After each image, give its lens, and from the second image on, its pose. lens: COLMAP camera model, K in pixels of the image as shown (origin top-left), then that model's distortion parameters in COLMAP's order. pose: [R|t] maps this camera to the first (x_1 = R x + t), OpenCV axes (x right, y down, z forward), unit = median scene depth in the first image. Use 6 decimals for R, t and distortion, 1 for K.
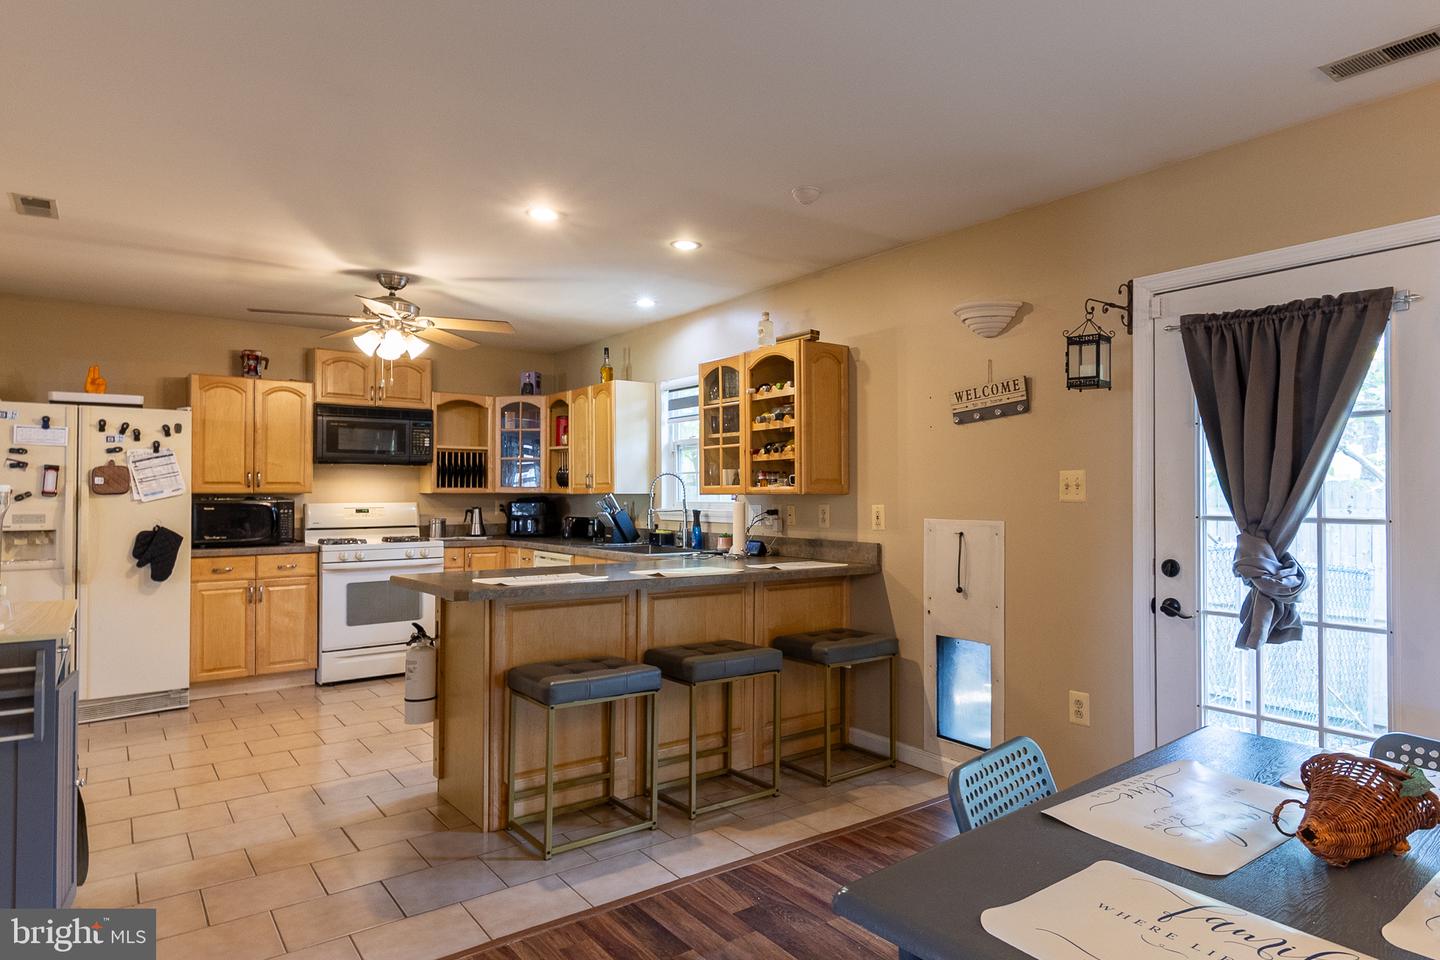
lens RADIAL K [[871.2, 0, 752.6], [0, 871.2, 485.7], [0, 0, 1]] dist [0.001347, -0.008505]
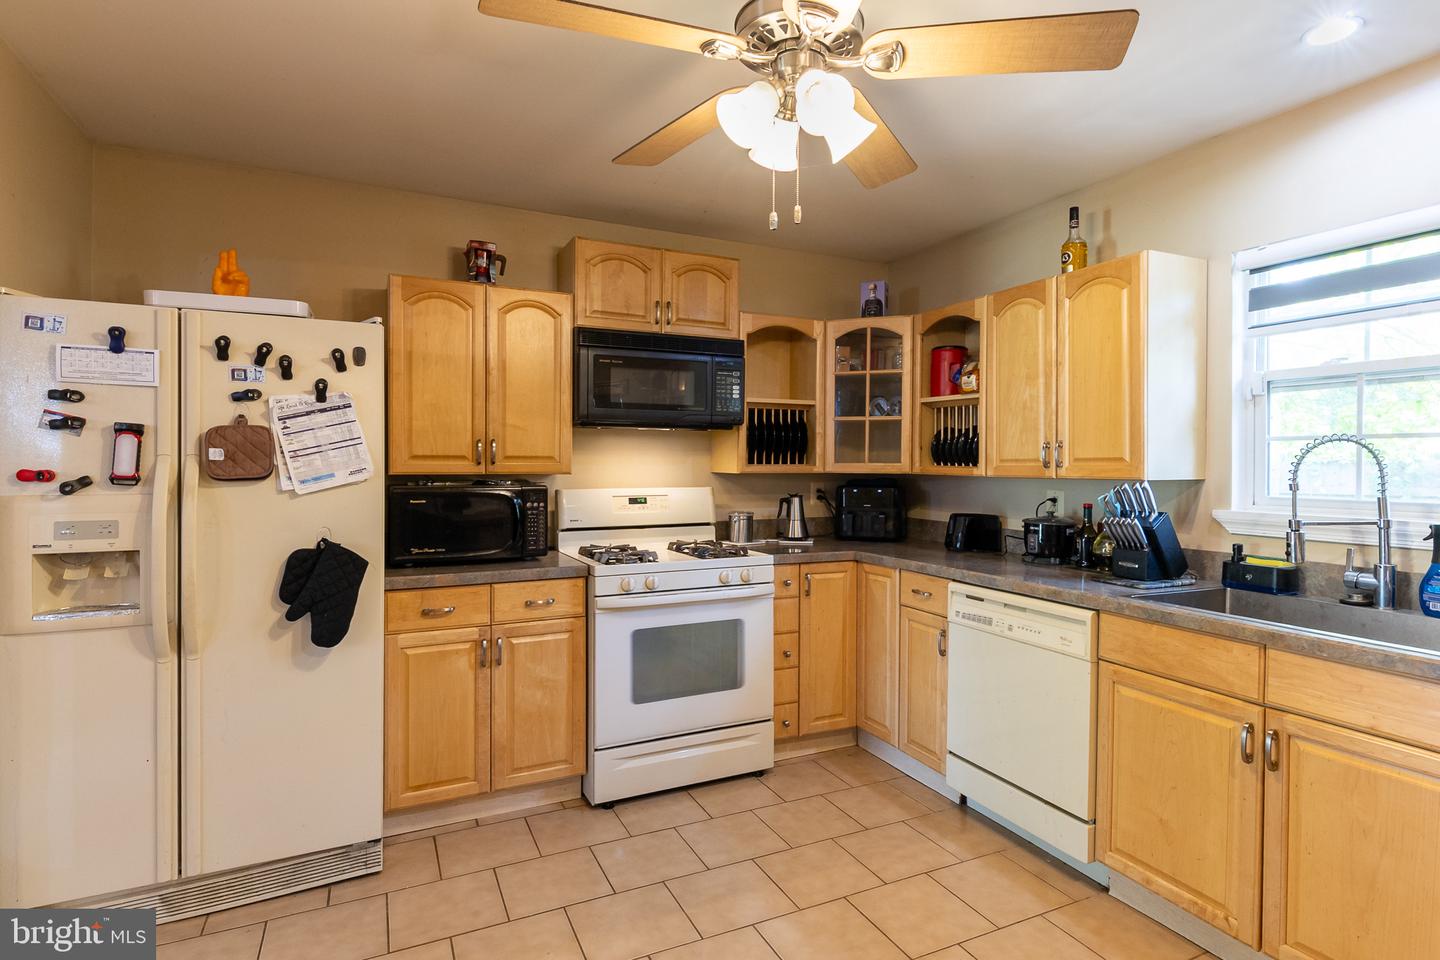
lens RADIAL K [[678.3, 0, 668.9], [0, 678.3, 471.4], [0, 0, 1]] dist [0.006255, -0.002875]
pose [[0.970236, 0.006510, -0.242075, -0.379001], [-0.001061, 0.999743, 0.022635, -0.004933], [0.242160, -0.021705, 0.969994, 0.647750]]
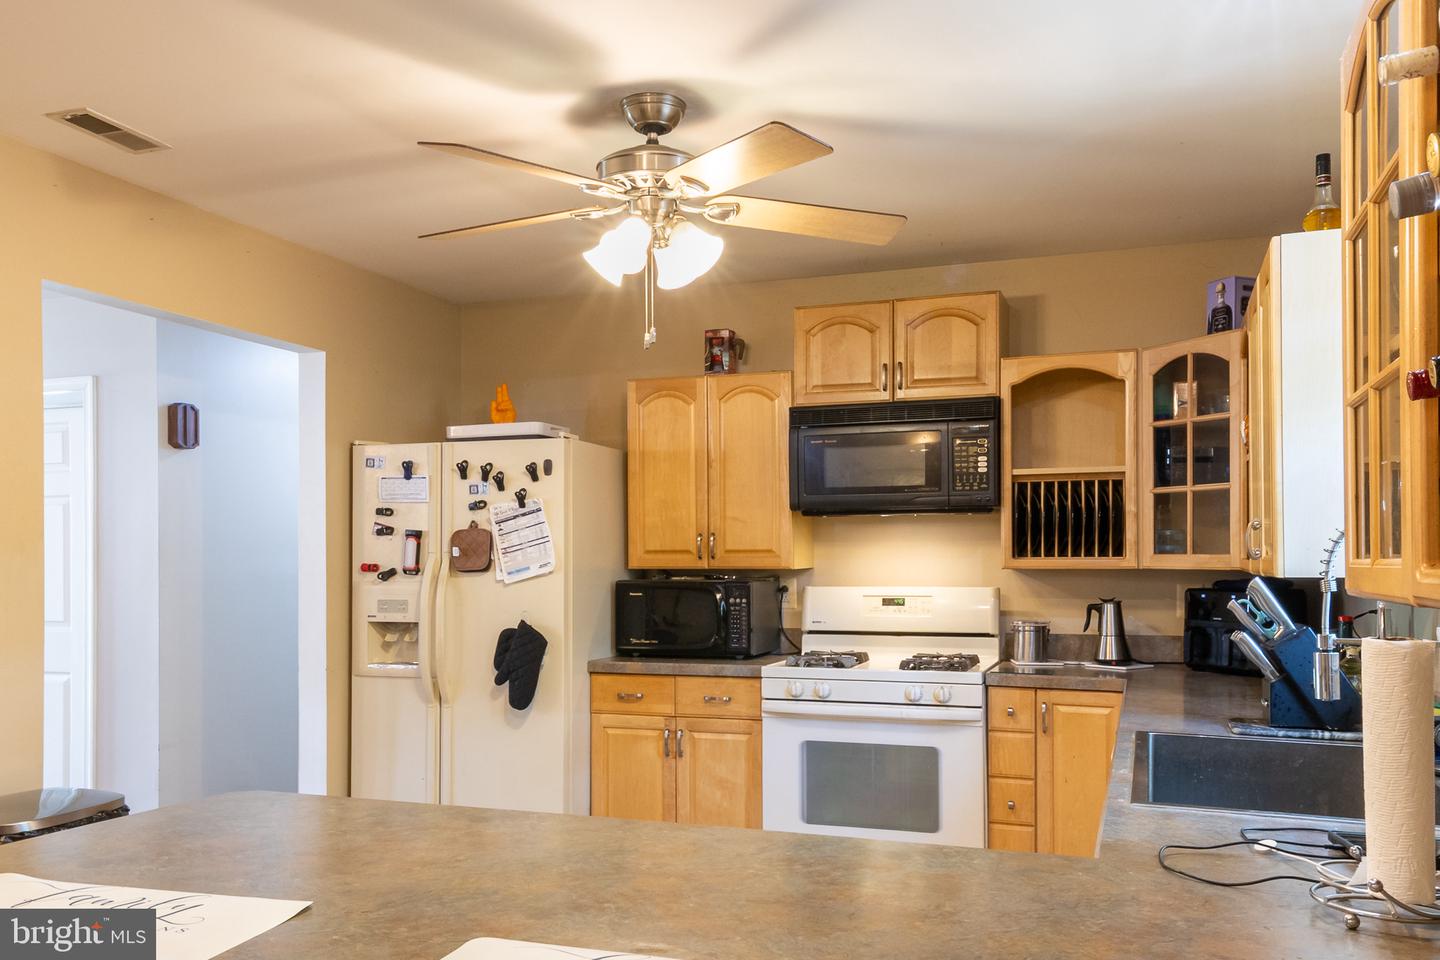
lens RADIAL K [[1150.9, 0, 775.3], [0, 1150.9, 556.8], [0, 0, 1]] dist [0.055906, 0.001024]
pose [[0.544288, -0.002110, -0.838896, 0.128336], [0.010935, 0.999930, 0.004580, -0.003205], [0.838827, -0.011666, 0.544273, 0.691036]]
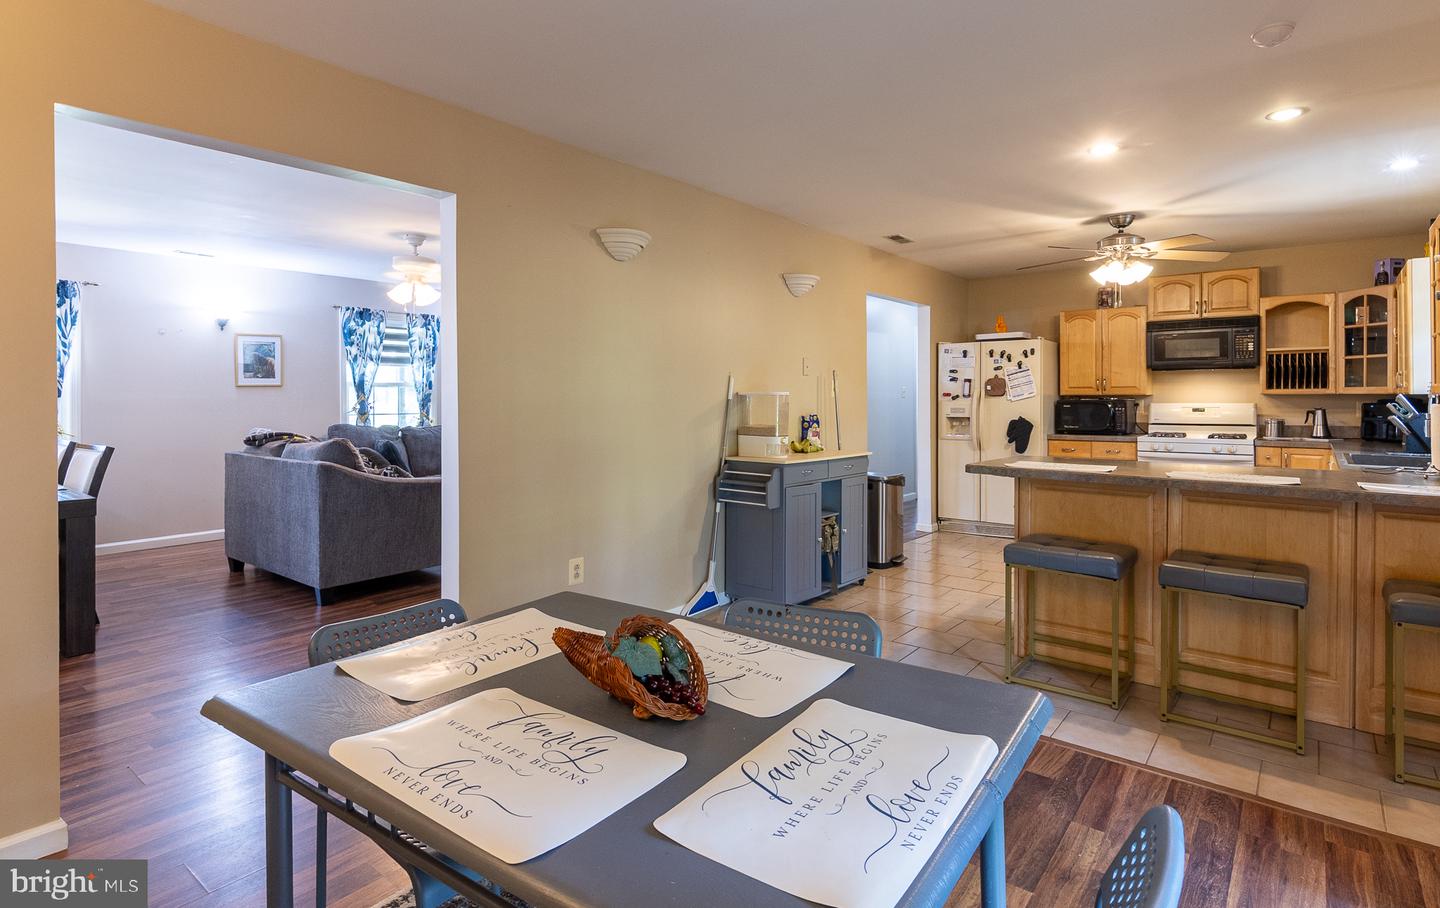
lens RADIAL K [[729.0, 0, 741.2], [0, 729.0, 400.4], [0, 0, 1]] dist [-0.007142, -0.002807]
pose [[0.219119, 0.003887, -0.975690, 0.445468], [0.012171, 0.999903, 0.006717, 0.002889], [0.975622, -0.013347, 0.219051, 0.246042]]
